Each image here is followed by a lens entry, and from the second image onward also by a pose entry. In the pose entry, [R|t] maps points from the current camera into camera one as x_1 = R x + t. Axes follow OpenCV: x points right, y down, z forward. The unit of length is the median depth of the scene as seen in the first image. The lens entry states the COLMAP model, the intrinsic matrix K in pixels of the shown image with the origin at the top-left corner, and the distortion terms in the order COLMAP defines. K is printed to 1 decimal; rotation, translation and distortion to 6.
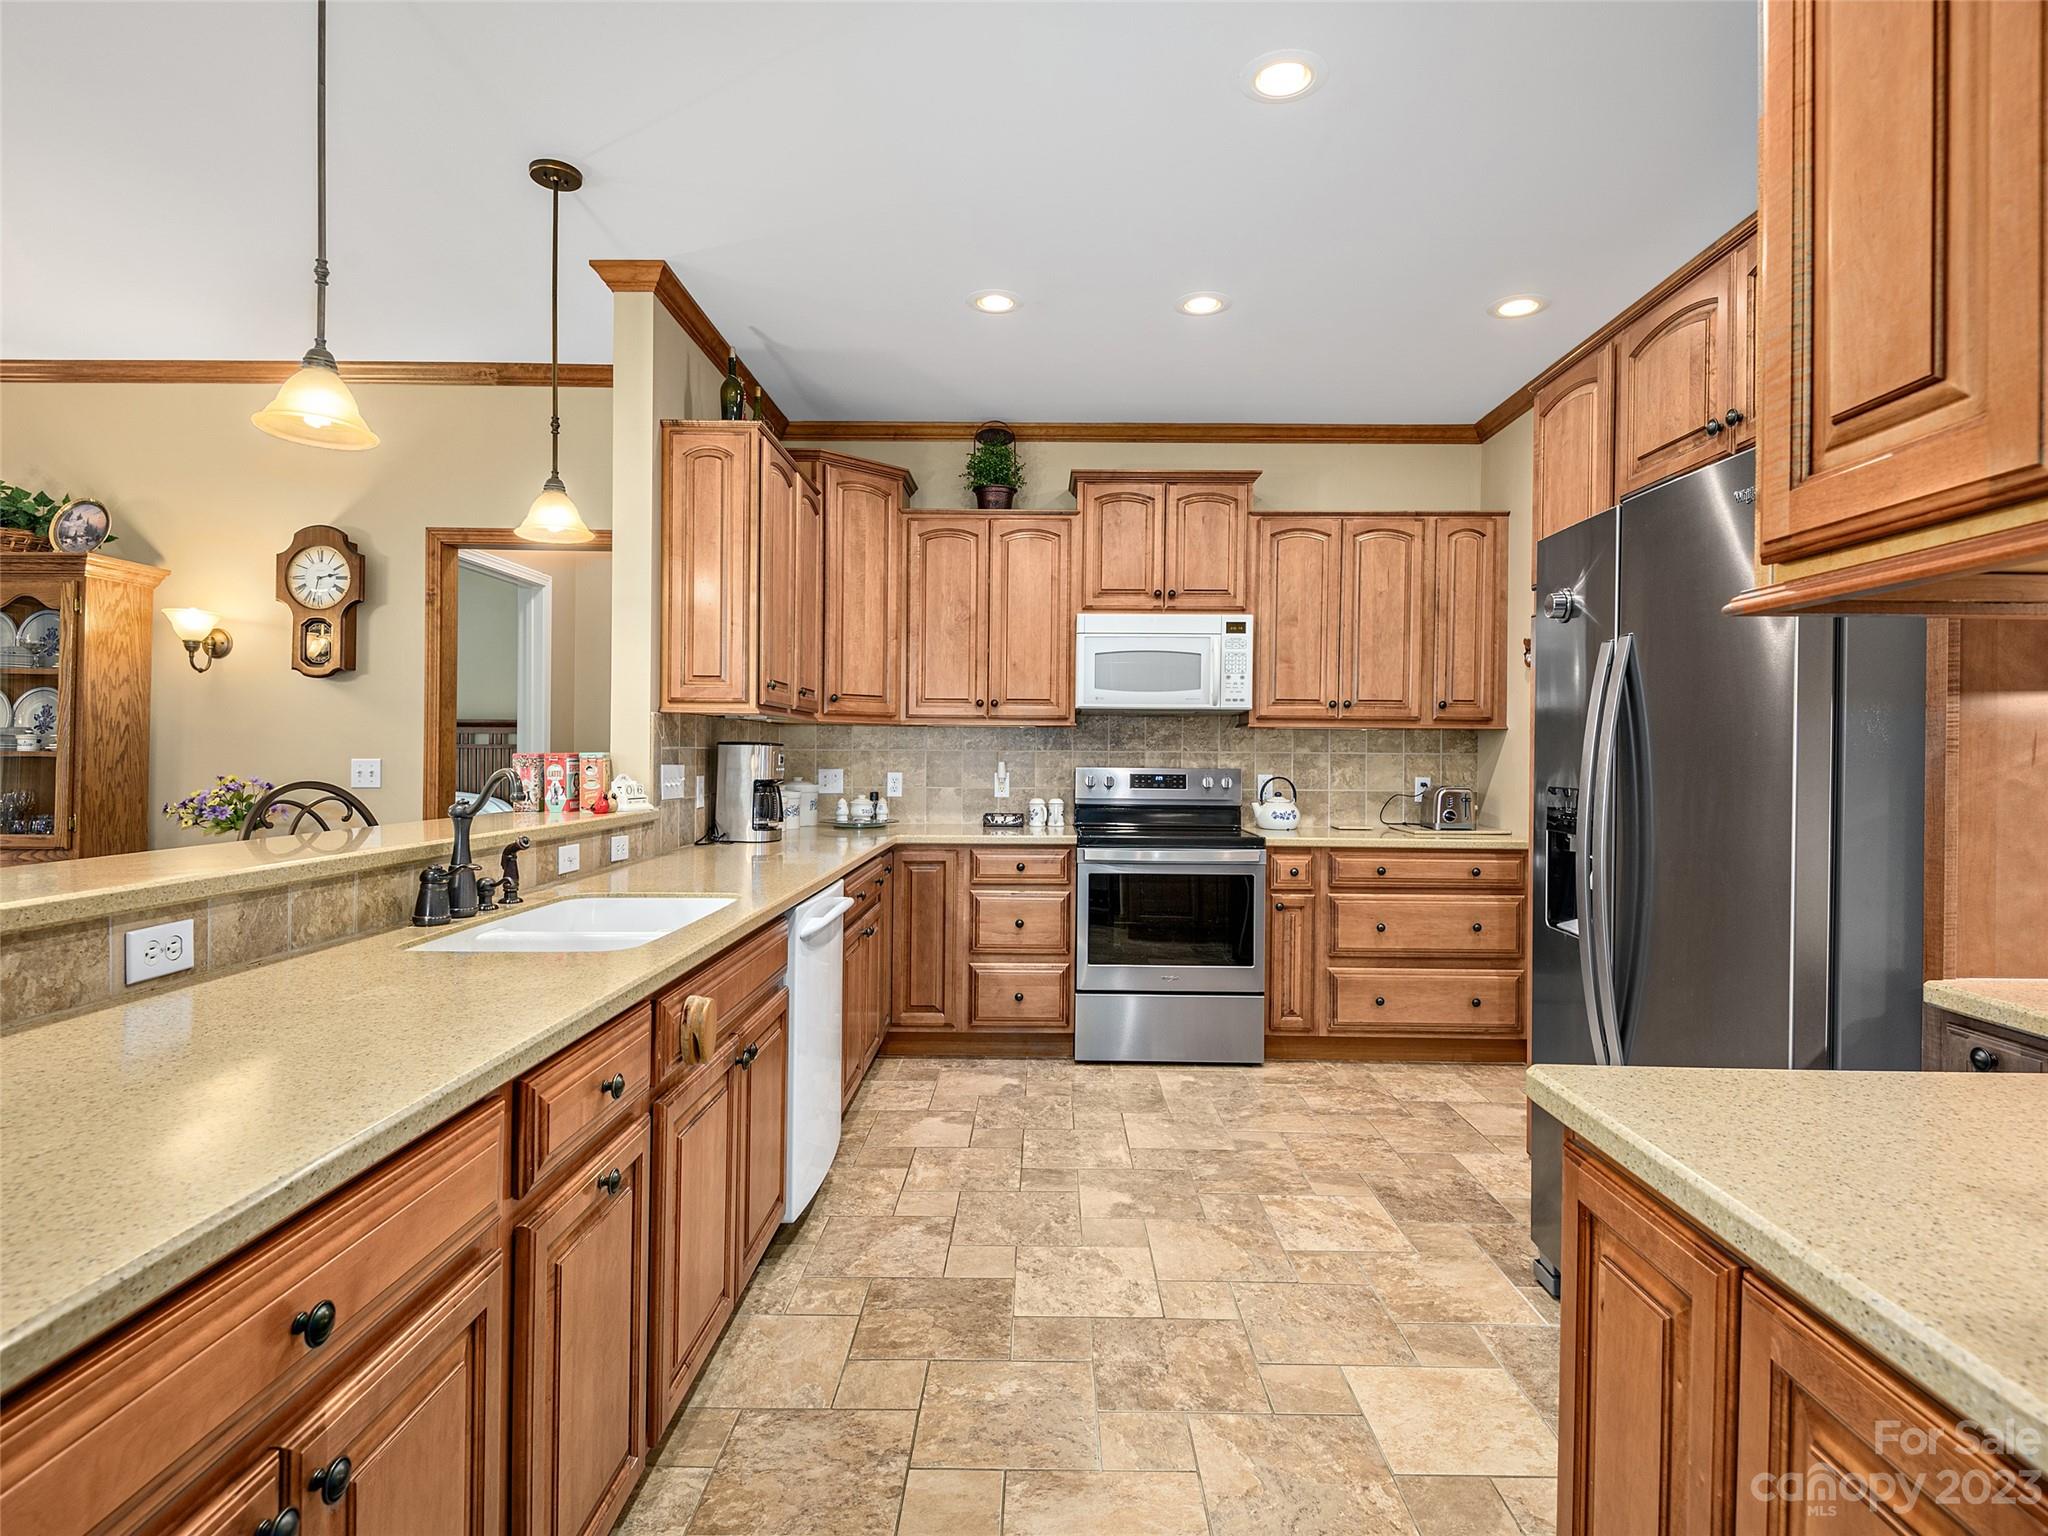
lens RADIAL K [[1088.9, 0, 1020.3], [0, 1088.9, 758.8], [0, 0, 1]] dist [0.014858, -0.003756]
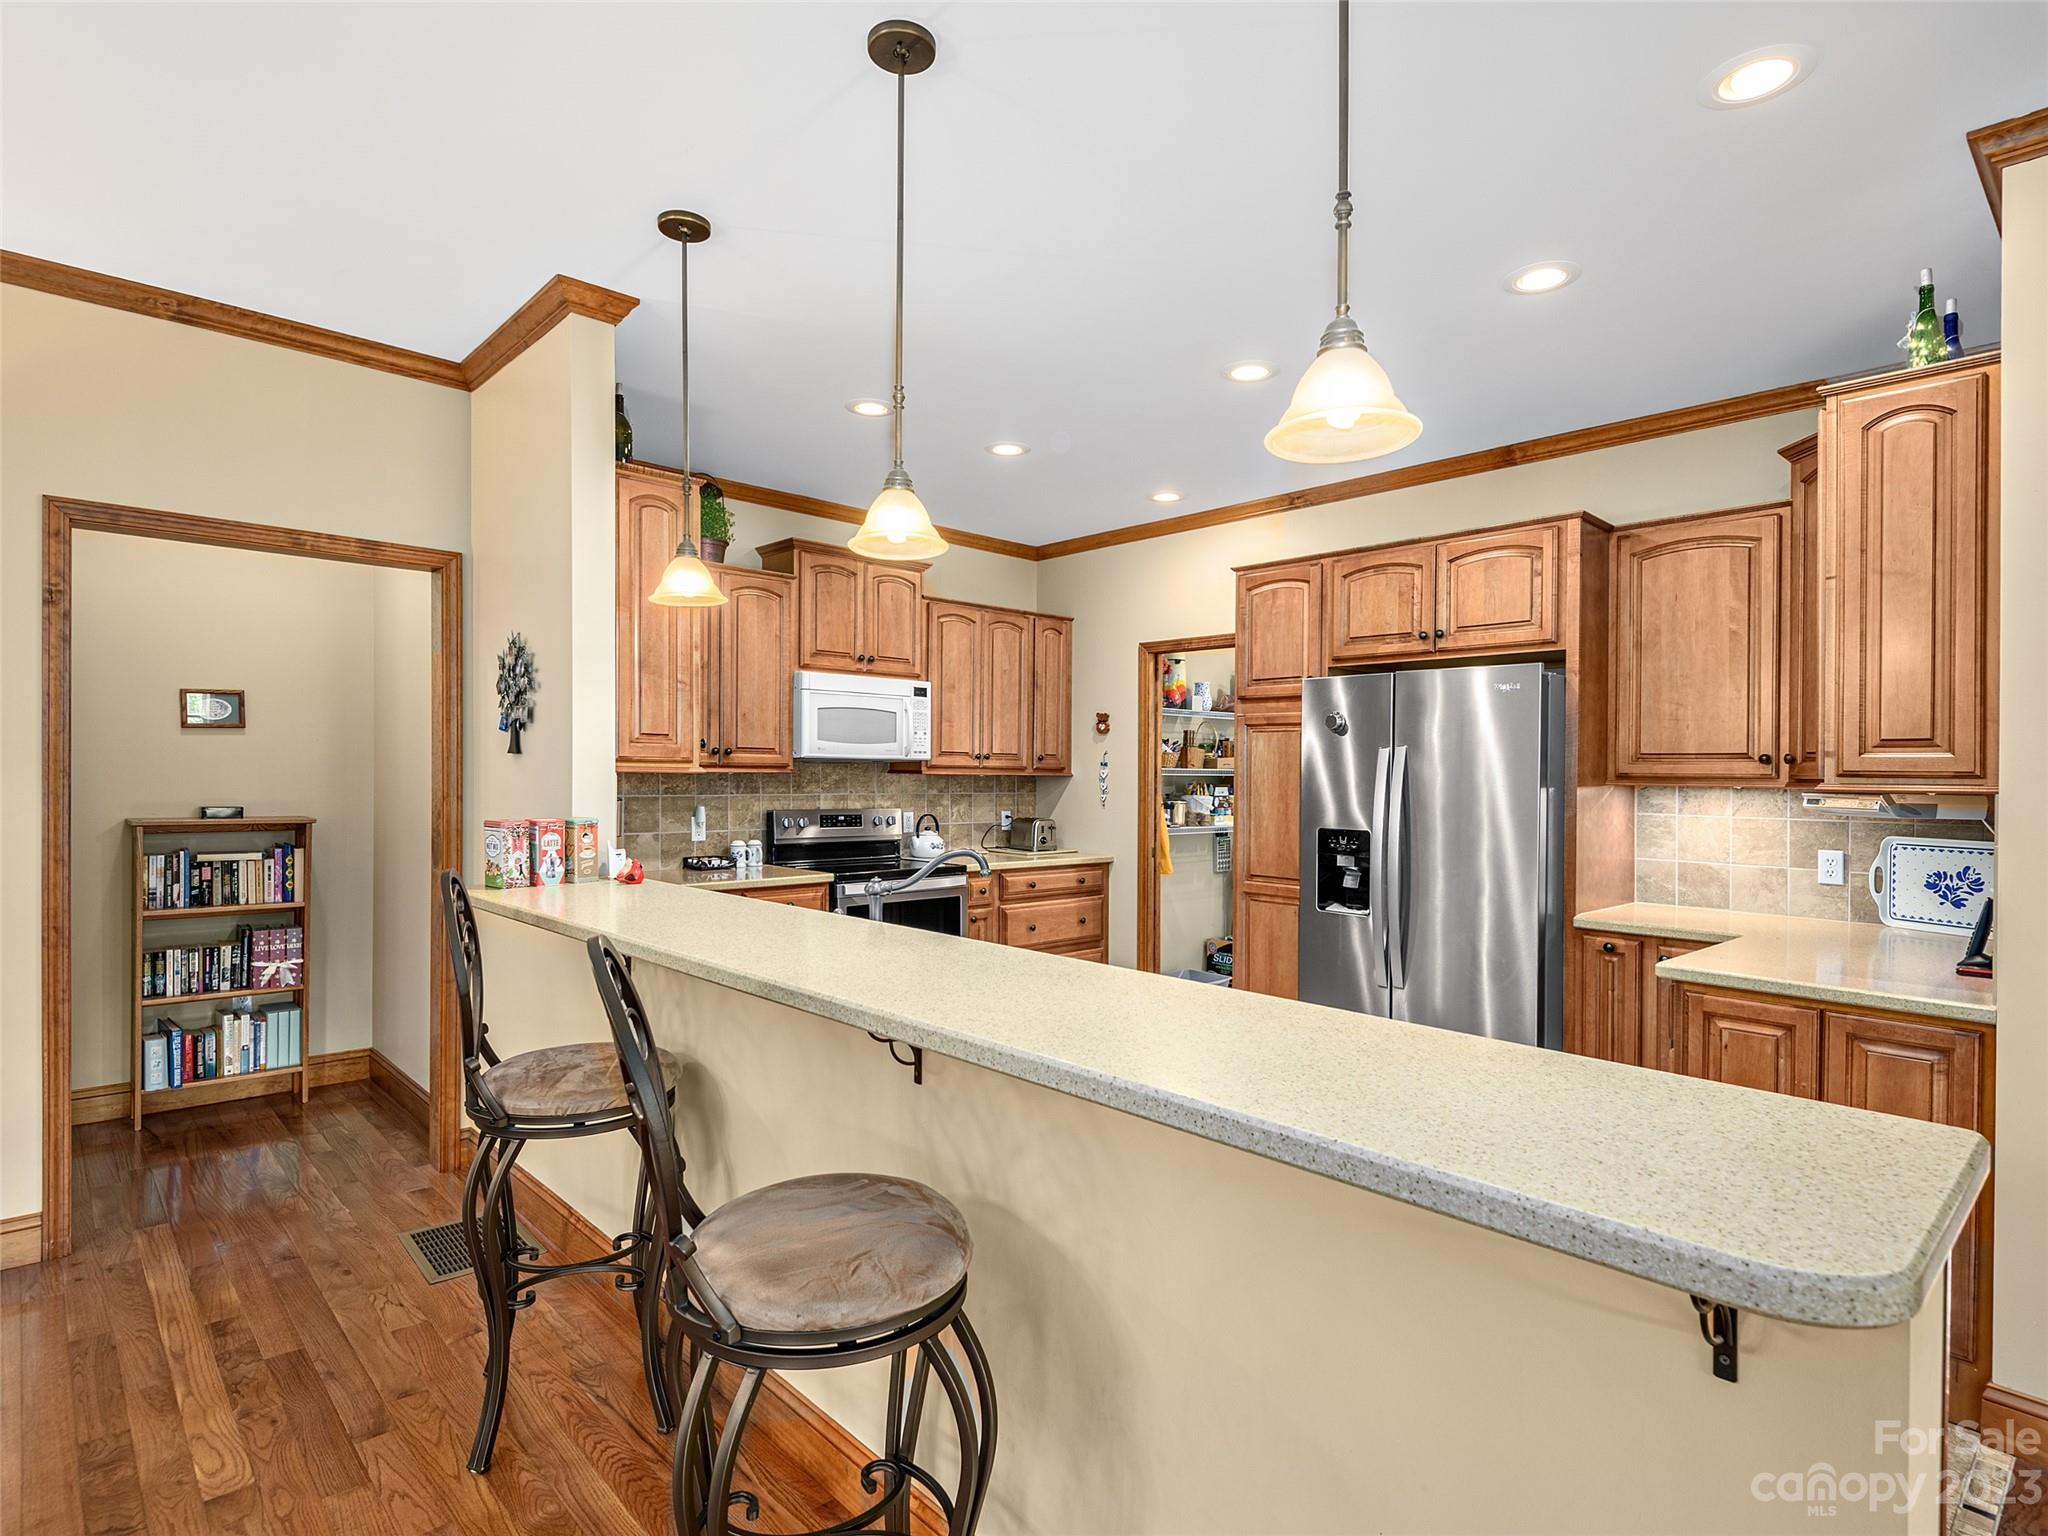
lens RADIAL K [[1088.9, 0, 1017.9], [0, 1088.9, 769.9], [0, 0, 1]] dist [0.014858, -0.003756]
pose [[0.718190, 0.001034, 0.695847, -0.556609], [-0.000336, 0.999999, -0.001139, -0.032672], [-0.695847, 0.000584, 0.718190, 0.059985]]
